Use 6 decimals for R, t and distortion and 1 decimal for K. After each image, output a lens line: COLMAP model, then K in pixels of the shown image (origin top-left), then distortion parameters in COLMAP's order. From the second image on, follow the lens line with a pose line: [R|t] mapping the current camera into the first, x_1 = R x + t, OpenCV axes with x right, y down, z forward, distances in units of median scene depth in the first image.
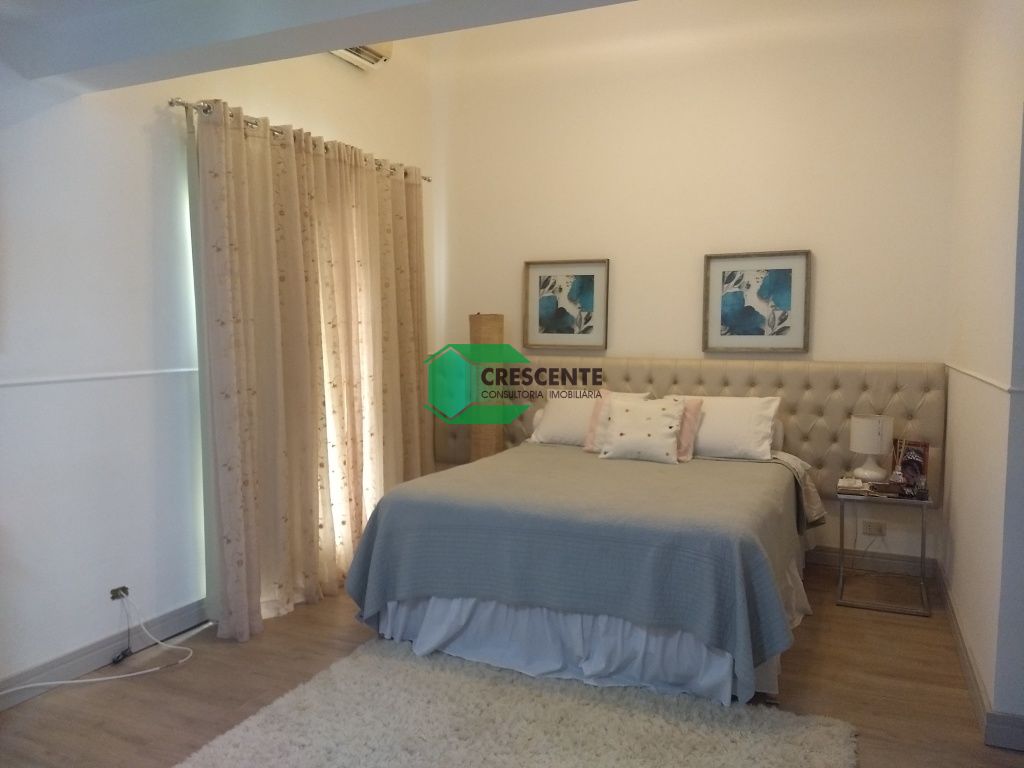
lens RADIAL K [[792.4, 0, 512.0], [0, 792.4, 384.0], [0, 0, 1]] dist [0.231342, -0.401902]
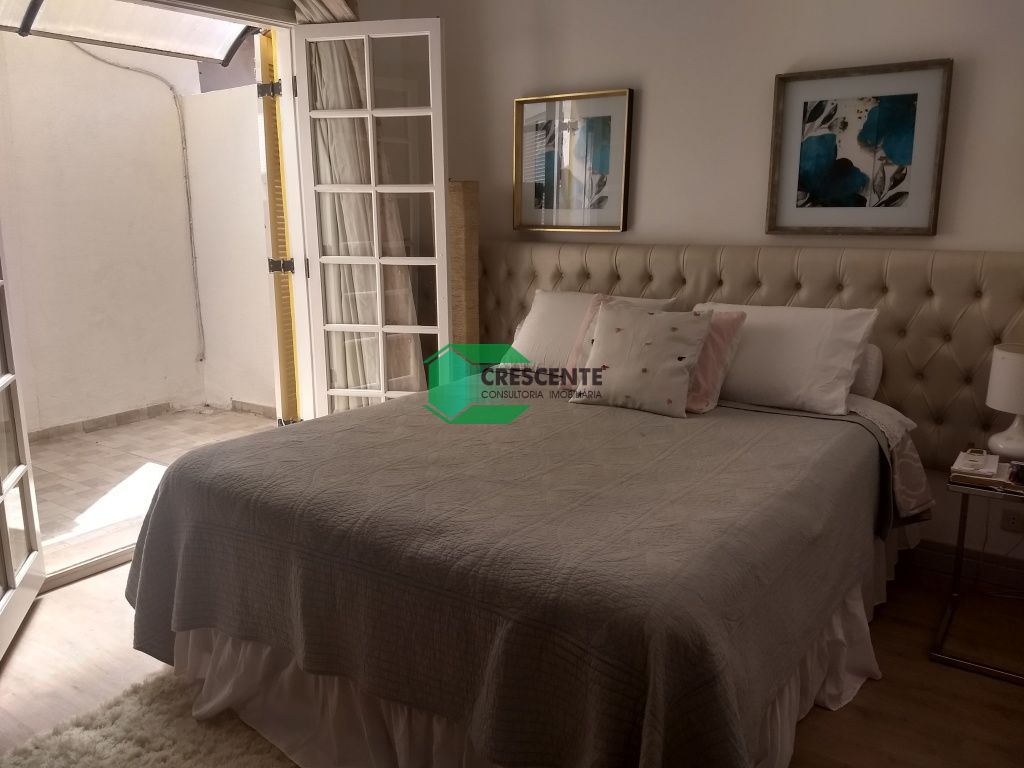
lens RADIAL K [[792.4, 0, 512.0], [0, 792.4, 384.0], [0, 0, 1]] dist [0.231342, -0.401902]
pose [[0.981341, 0.035412, -0.188986, 0.171411], [-0.007755, 0.989383, 0.145122, -0.015321], [0.192119, -0.140948, 0.971197, 0.324931]]
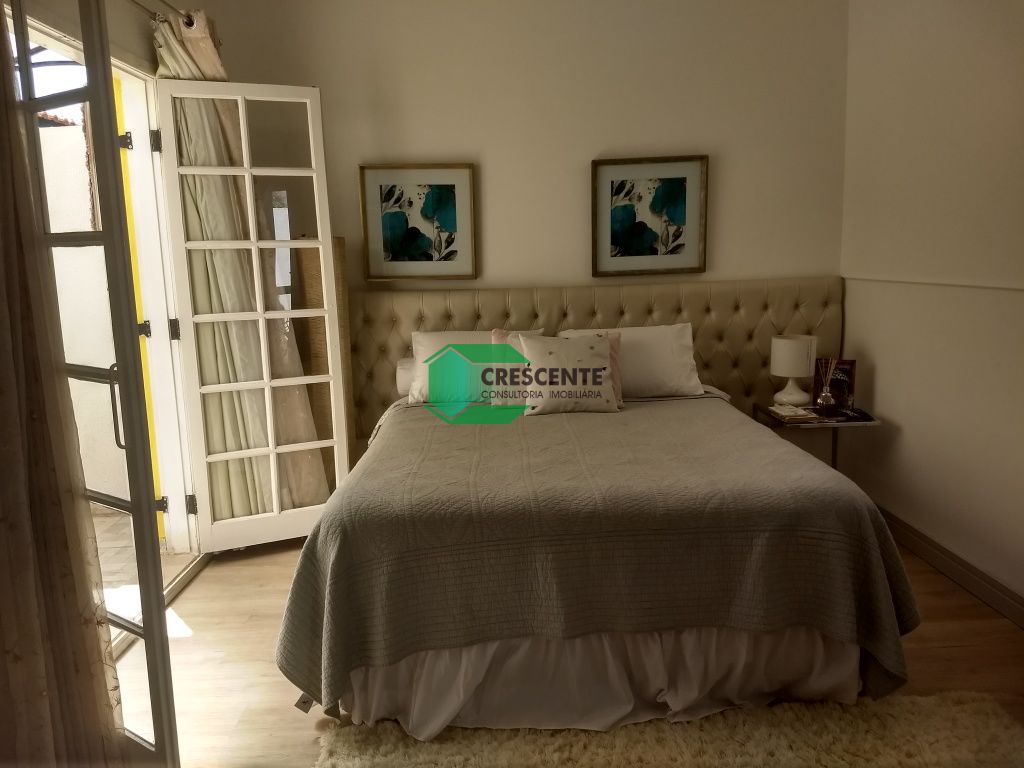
lens RADIAL K [[792.4, 0, 512.0], [0, 792.4, 384.0], [0, 0, 1]] dist [0.231342, -0.401902]
pose [[0.903157, -0.096799, 0.418254, -0.215609], [0.062285, 0.993485, 0.095434, -0.013715], [-0.424767, -0.060141, 0.903303, 0.265965]]
